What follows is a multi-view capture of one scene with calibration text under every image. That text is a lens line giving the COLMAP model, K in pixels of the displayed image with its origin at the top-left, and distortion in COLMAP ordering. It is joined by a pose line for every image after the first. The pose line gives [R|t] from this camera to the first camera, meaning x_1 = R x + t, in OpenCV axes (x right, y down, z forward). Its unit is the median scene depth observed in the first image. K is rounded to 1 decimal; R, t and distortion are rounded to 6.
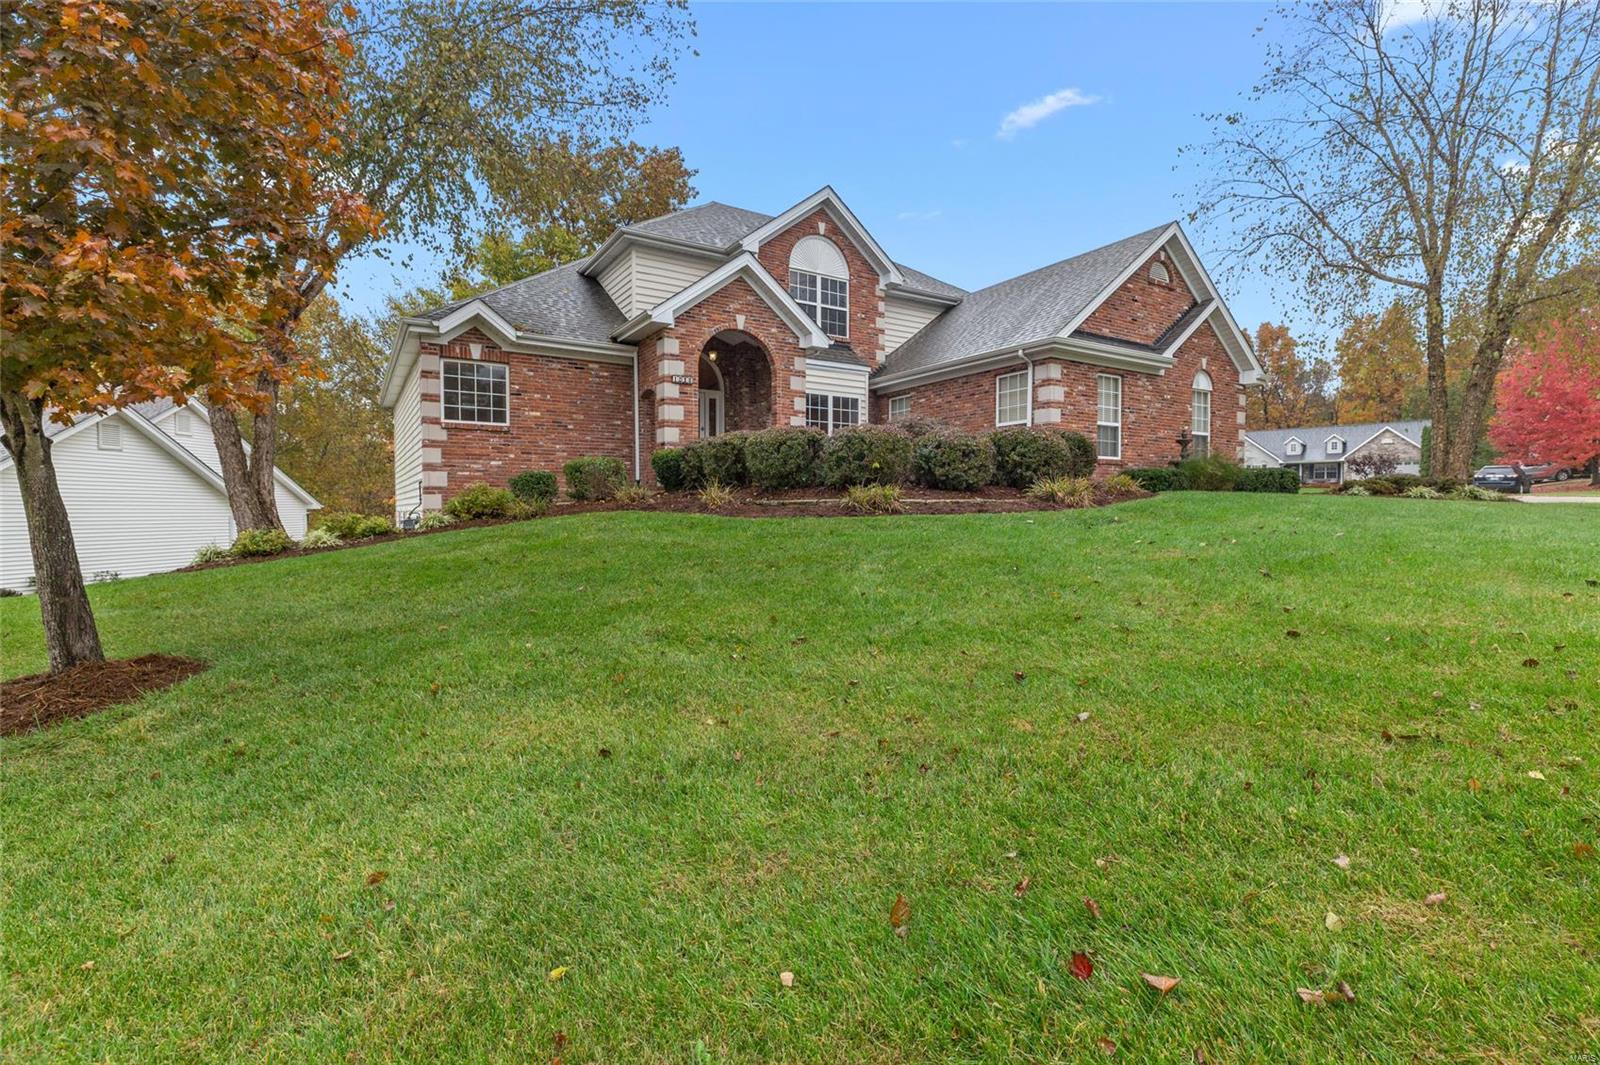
lens RADIAL K [[720.4, 0, 801.8], [0, 720.4, 531.8], [0, 0, 1]] dist [0.000942, 0.001012]
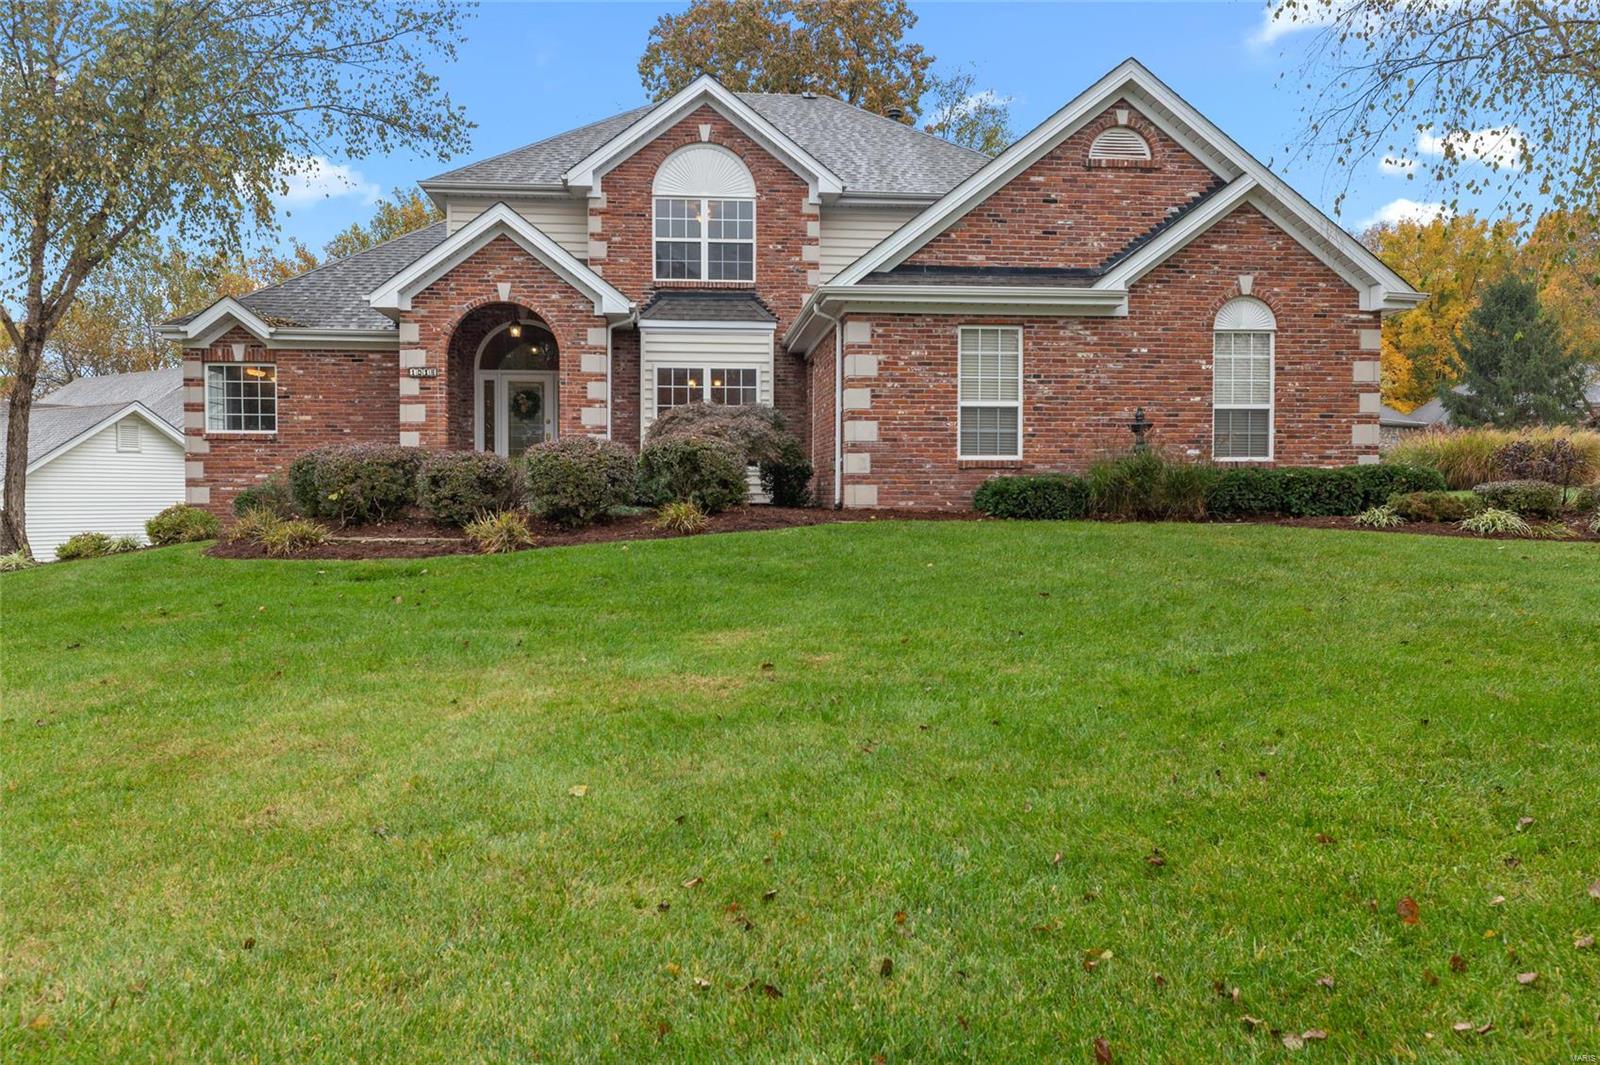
lens RADIAL K [[1197.6, 0, 792.9], [0, 1197.6, 535.9], [0, 0, 1]] dist [0.004857, 0.000089]
pose [[0.891328, 0.016943, -0.453042, 0.823602], [-0.015824, 0.999855, 0.006261, -0.041857], [0.453082, 0.001588, 0.891467, -0.015511]]
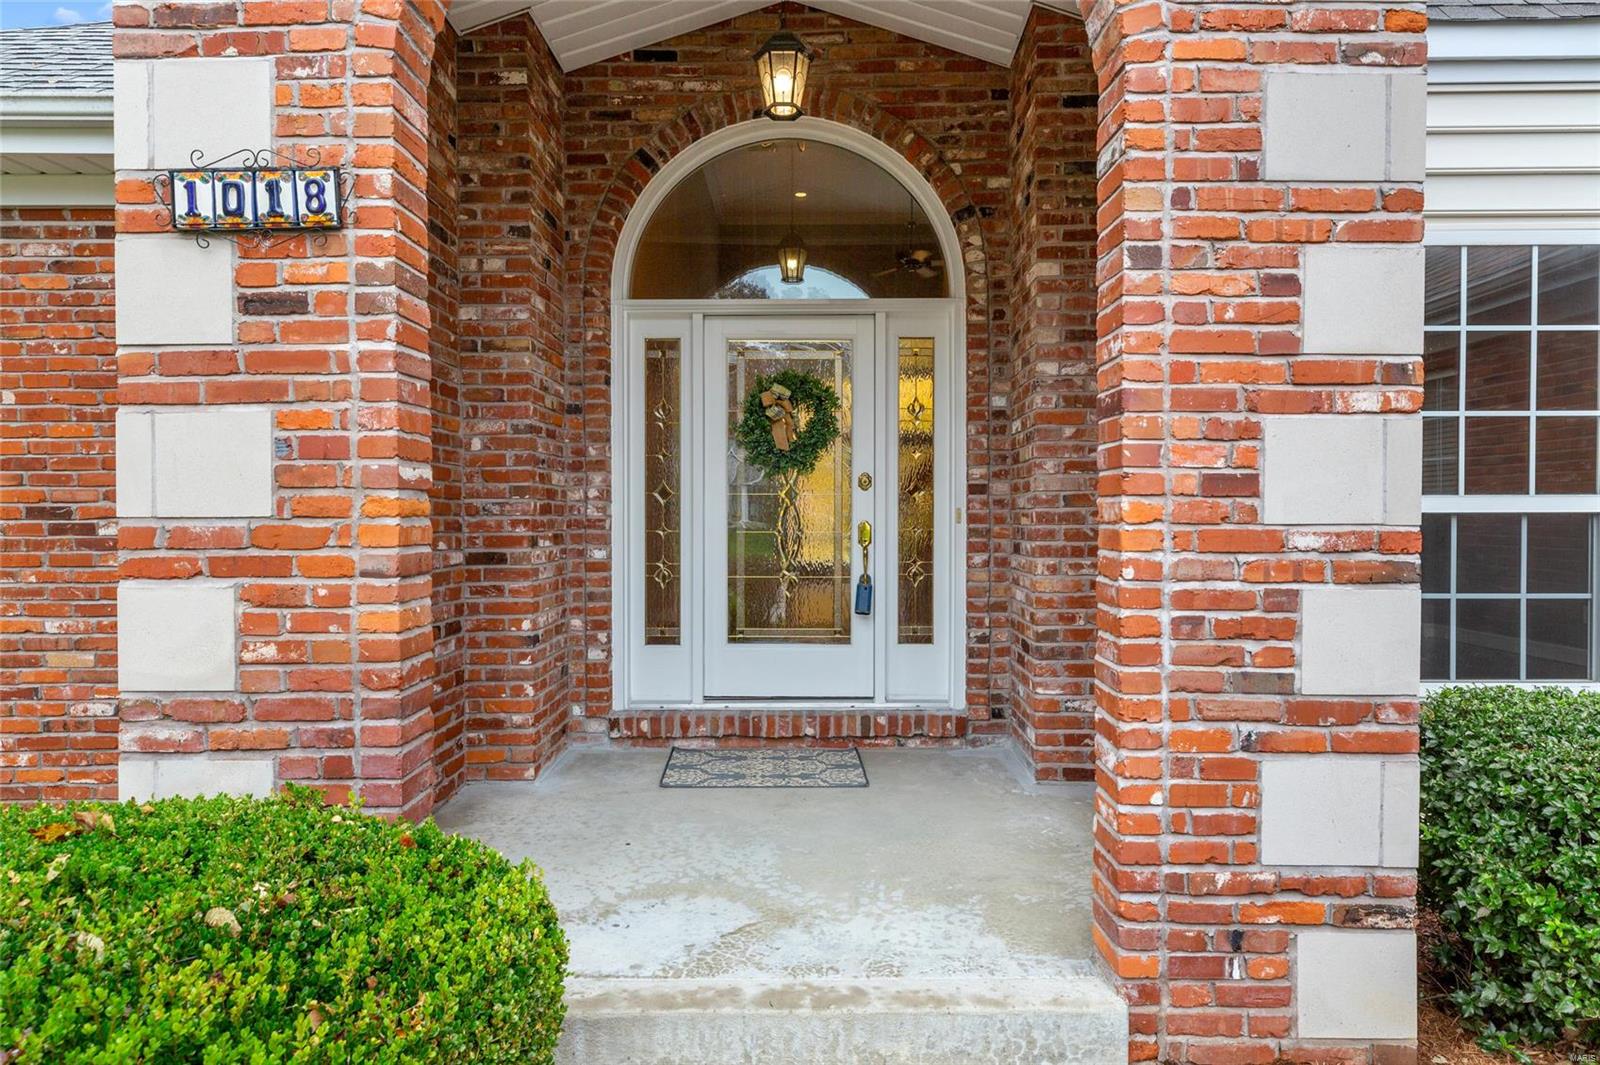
lens RADIAL K [[986.3, 0, 800.8], [0, 986.3, 530.1], [0, 0, 1]] dist [0.005874, 0.000821]
pose [[0.842424, 0.006029, -0.538782, 0.007910], [-0.014404, 0.999832, -0.011335, -0.153055], [0.538623, 0.017310, 0.842369, 0.909224]]
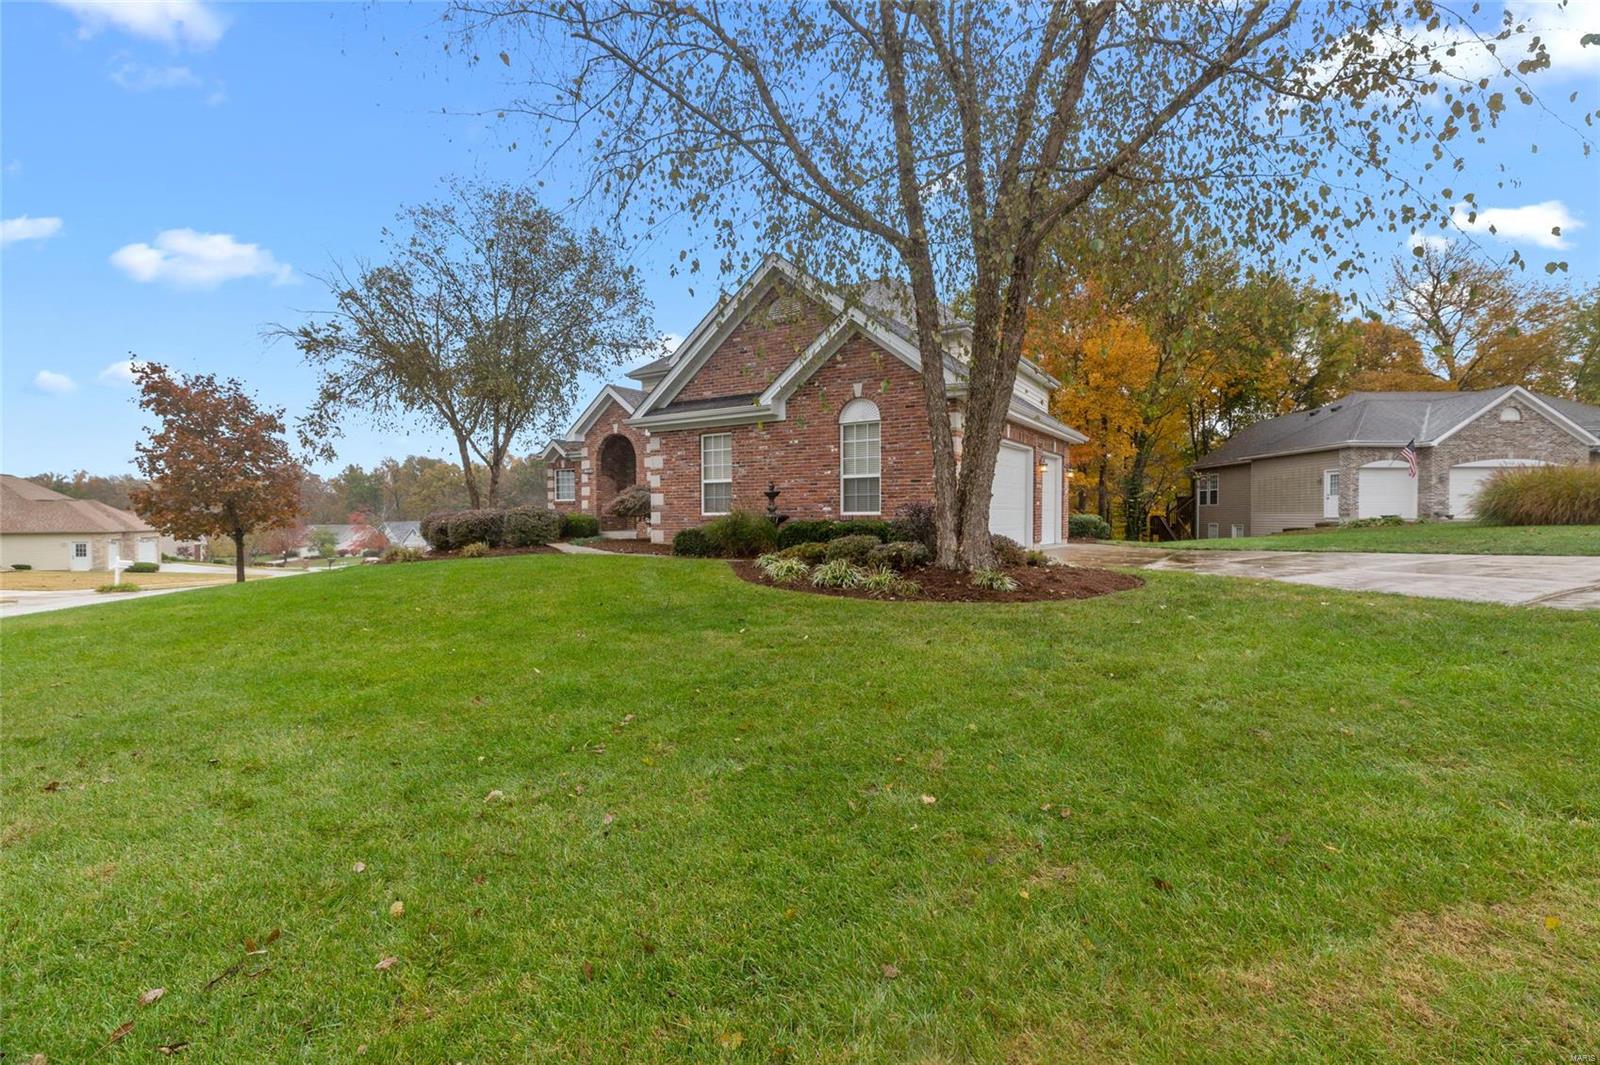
lens RADIAL K [[720.4, 0, 795.5], [0, 720.4, 531.9], [0, 0, 1]] dist [0.000942, 0.001012]
pose [[0.424924, 0.018406, -0.905042, 1.548342], [-0.024905, 0.999653, 0.008637, -0.097517], [0.904886, 0.018870, 0.425235, 0.730202]]
